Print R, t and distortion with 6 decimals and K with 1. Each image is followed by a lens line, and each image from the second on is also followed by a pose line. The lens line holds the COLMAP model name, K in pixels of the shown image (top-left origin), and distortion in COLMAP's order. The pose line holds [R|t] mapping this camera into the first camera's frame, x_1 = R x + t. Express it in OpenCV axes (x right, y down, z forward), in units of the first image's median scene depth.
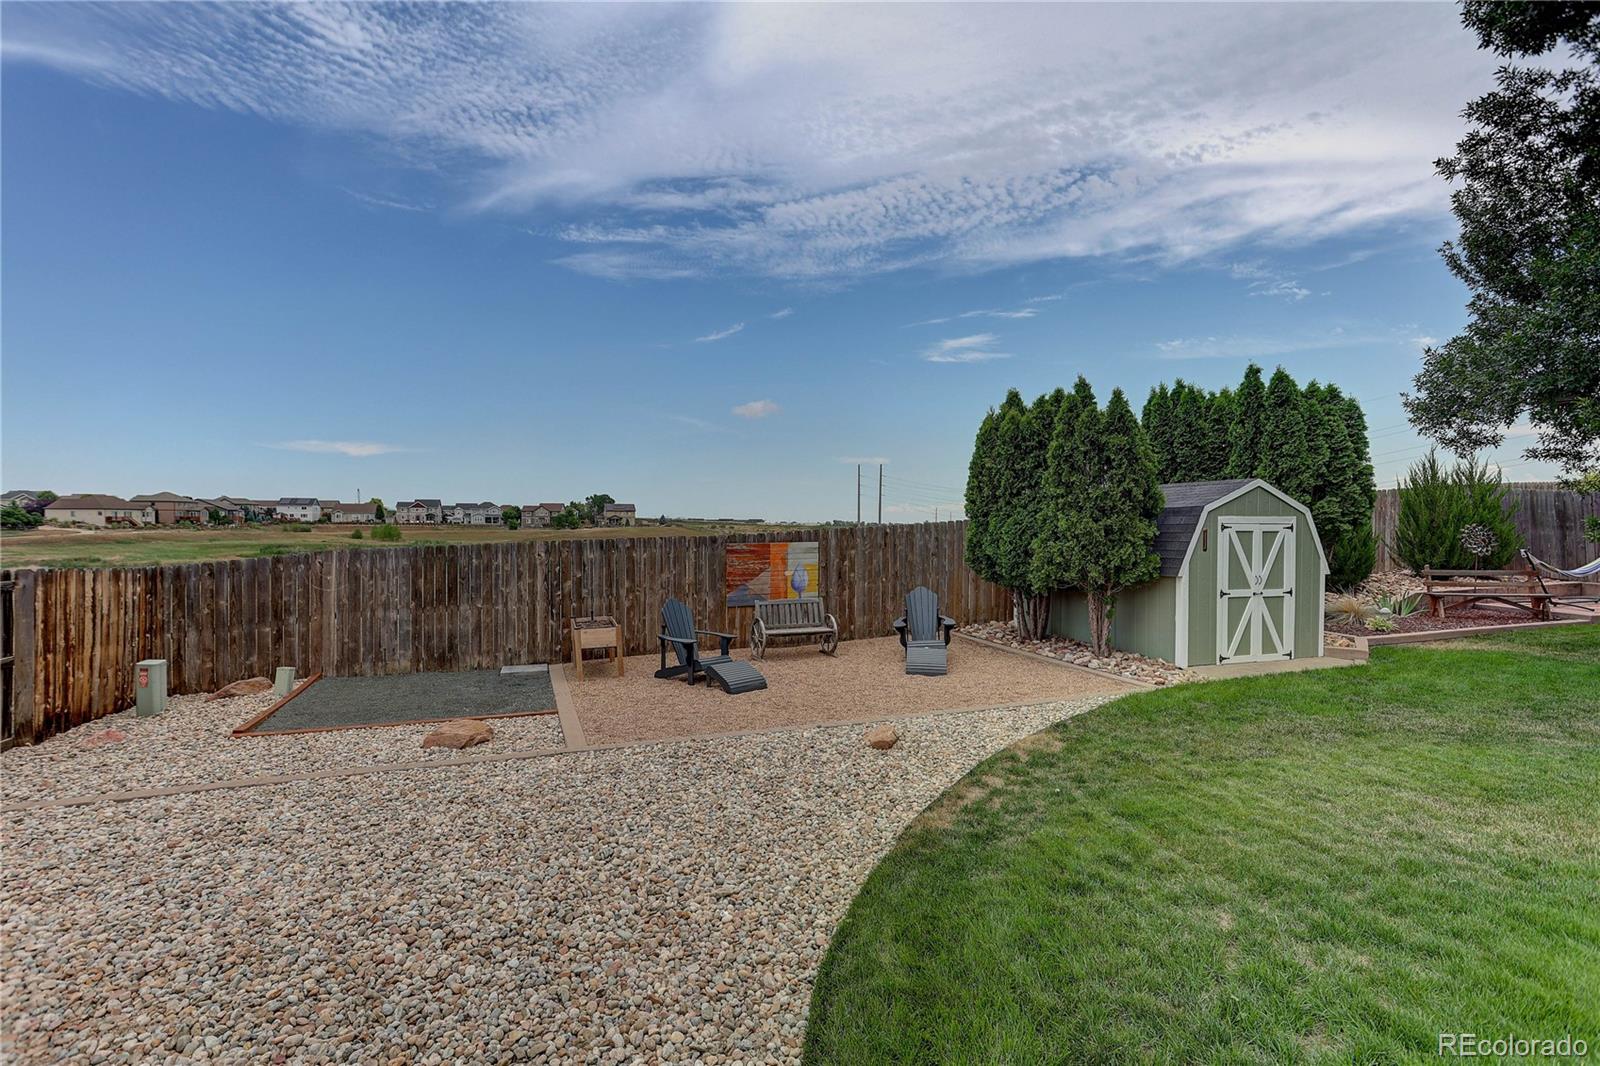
lens RADIAL K [[774.4, 0, 794.0], [0, 774.4, 529.8], [0, 0, 1]] dist [-0.048780, 0.031370]
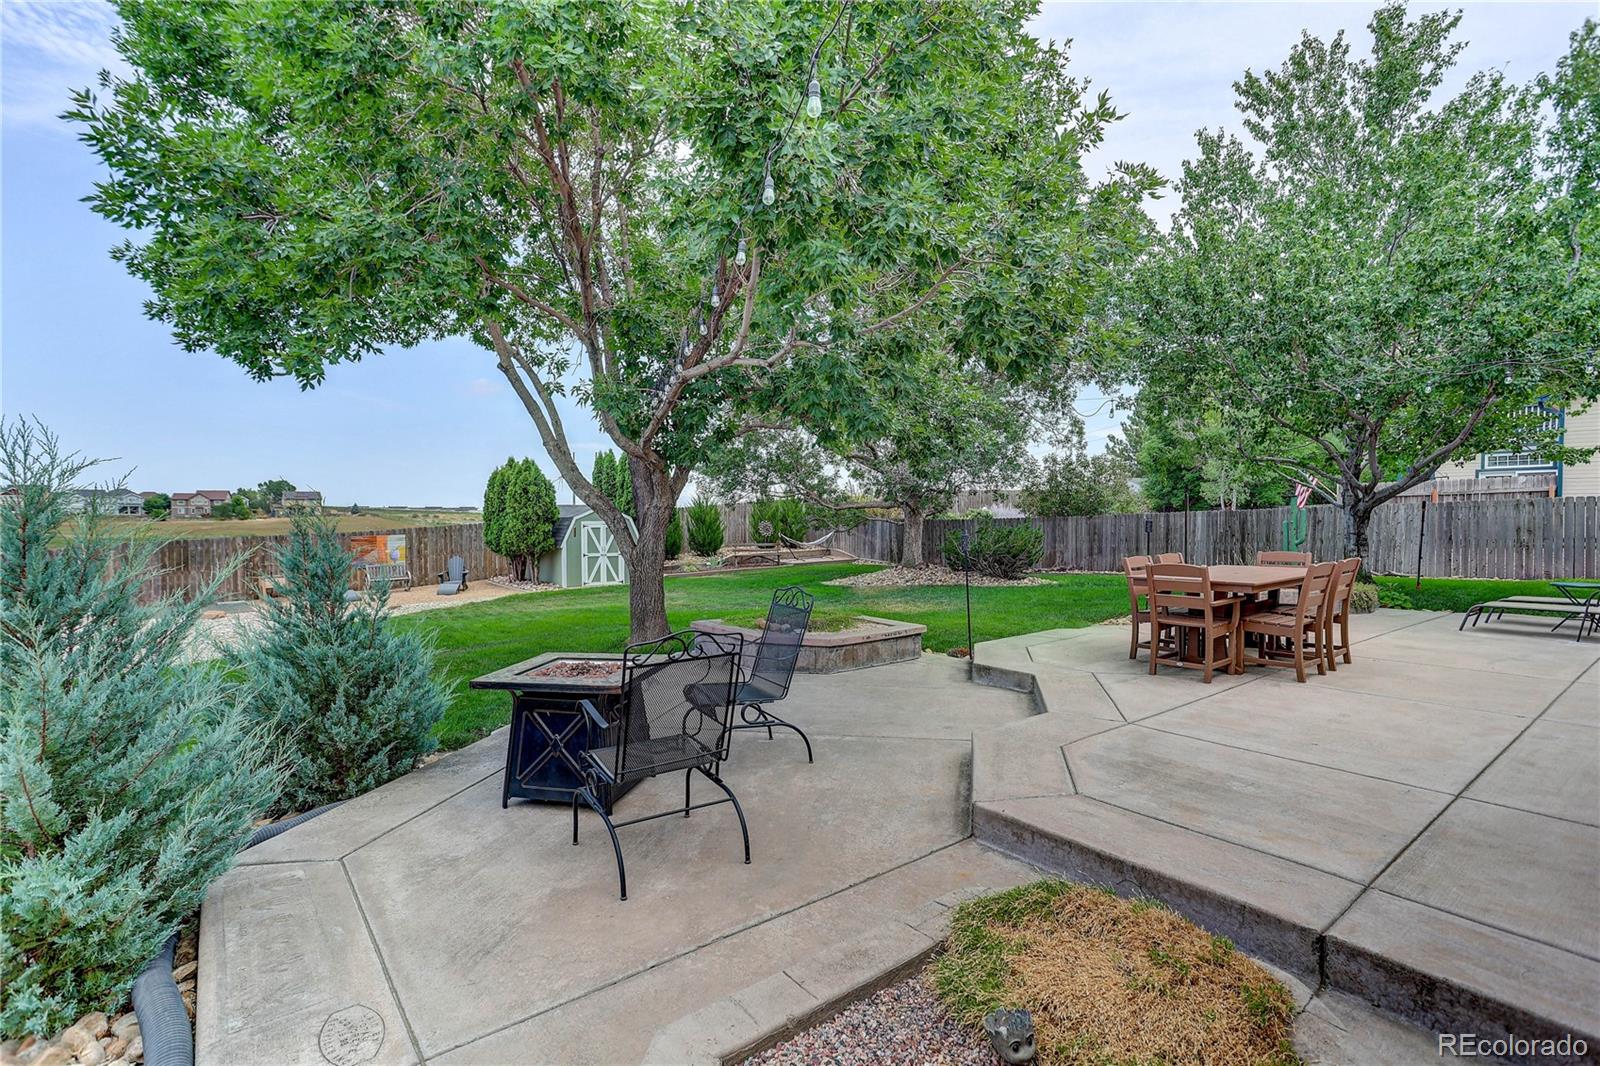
lens RADIAL K [[774.4, 0, 794.0], [0, 774.4, 529.8], [0, 0, 1]] dist [-0.048780, 0.031370]
pose [[0.939512, -0.013186, 0.342262, 0.294147], [0.007250, 0.999800, 0.018617, -0.025656], [-0.342439, -0.015009, 0.939420, -1.149947]]
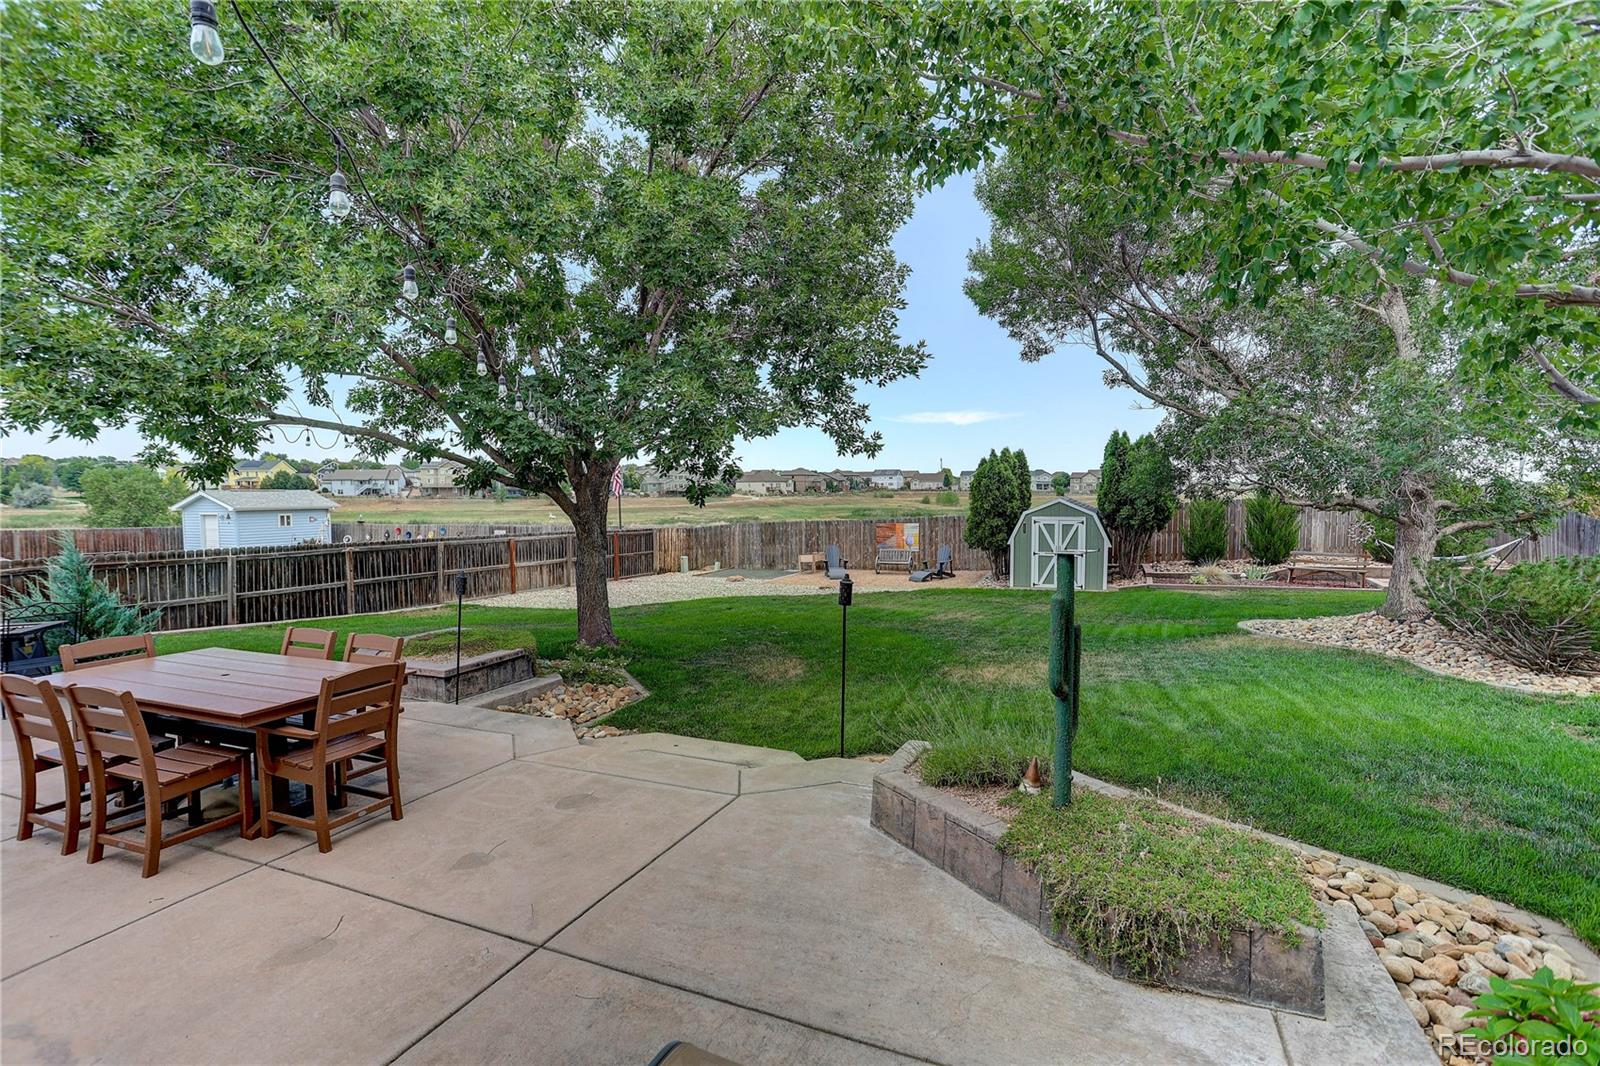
lens RADIAL K [[774.4, 0, 794.0], [0, 774.4, 529.8], [0, 0, 1]] dist [-0.048780, 0.031370]
pose [[0.756166, 0.028326, -0.653767, 1.184511], [0.002269, 0.998943, 0.045906, -0.066351], [0.654376, -0.036196, 0.755302, -0.844065]]
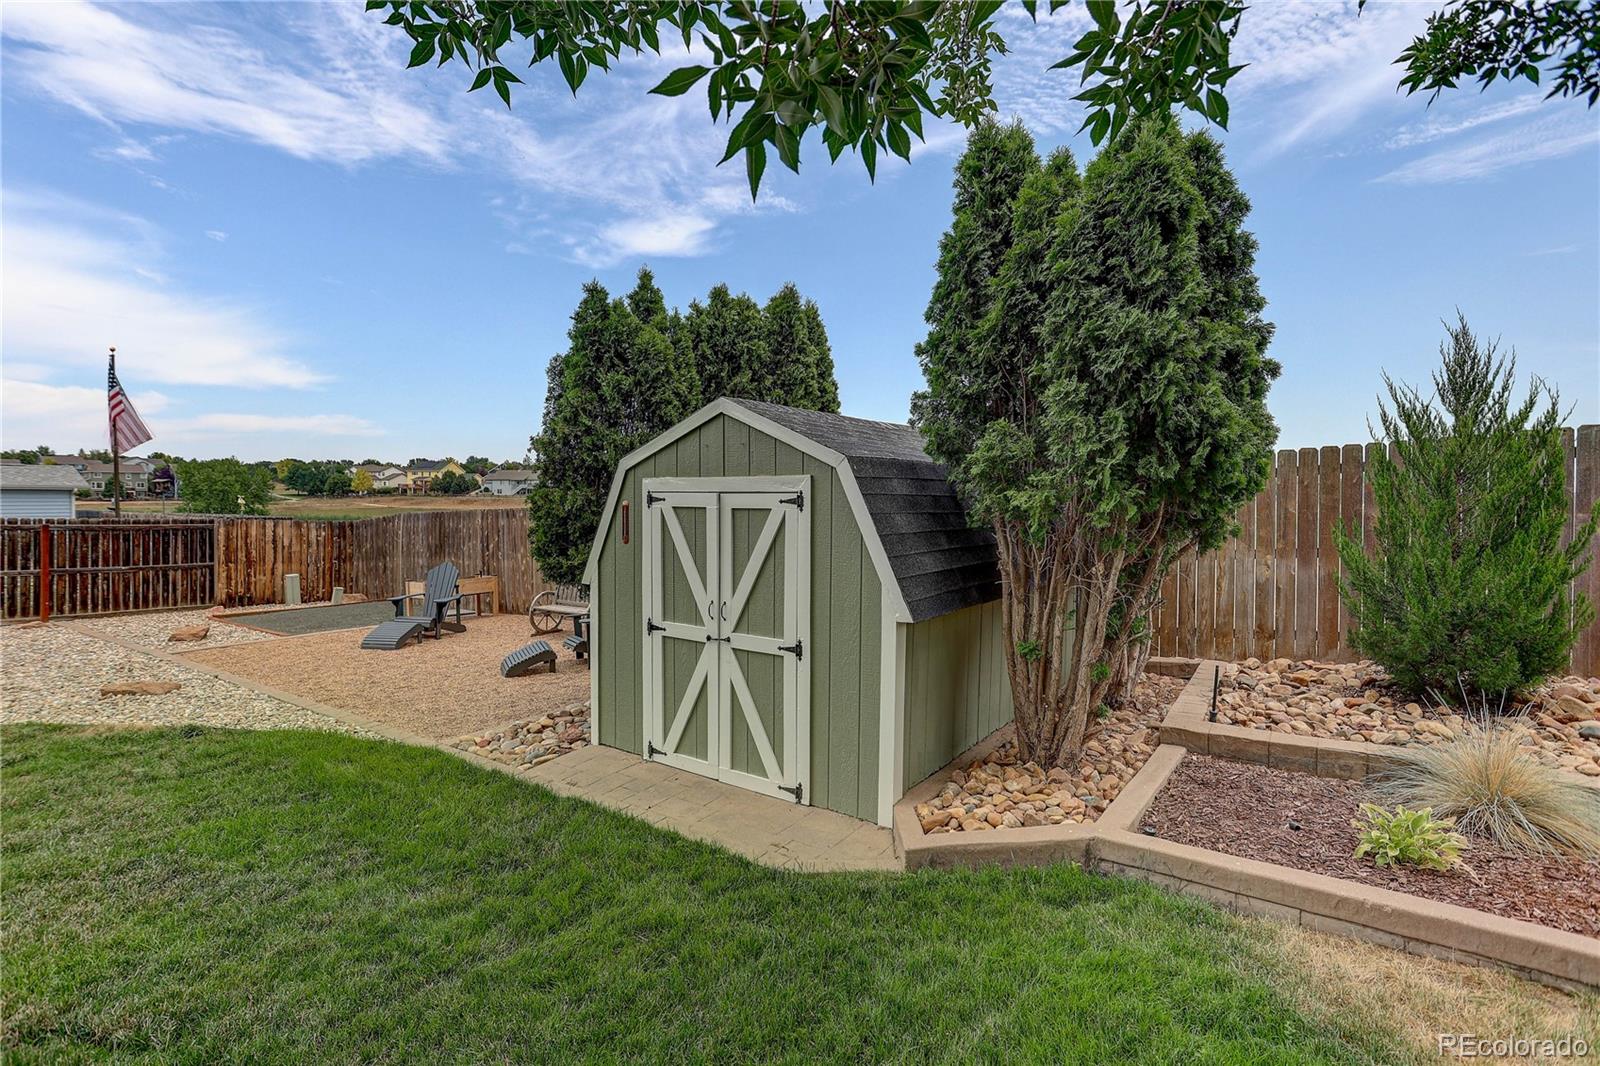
lens RADIAL K [[792.0, 0, 795.9], [0, 792.0, 503.5], [0, 0, 1]] dist [-0.044515, 0.034081]
pose [[0.590918, 0.008744, -0.806684, 0.865390], [-0.008342, 0.999954, 0.004728, -0.003071], [0.806688, 0.003935, 0.590964, 0.625678]]
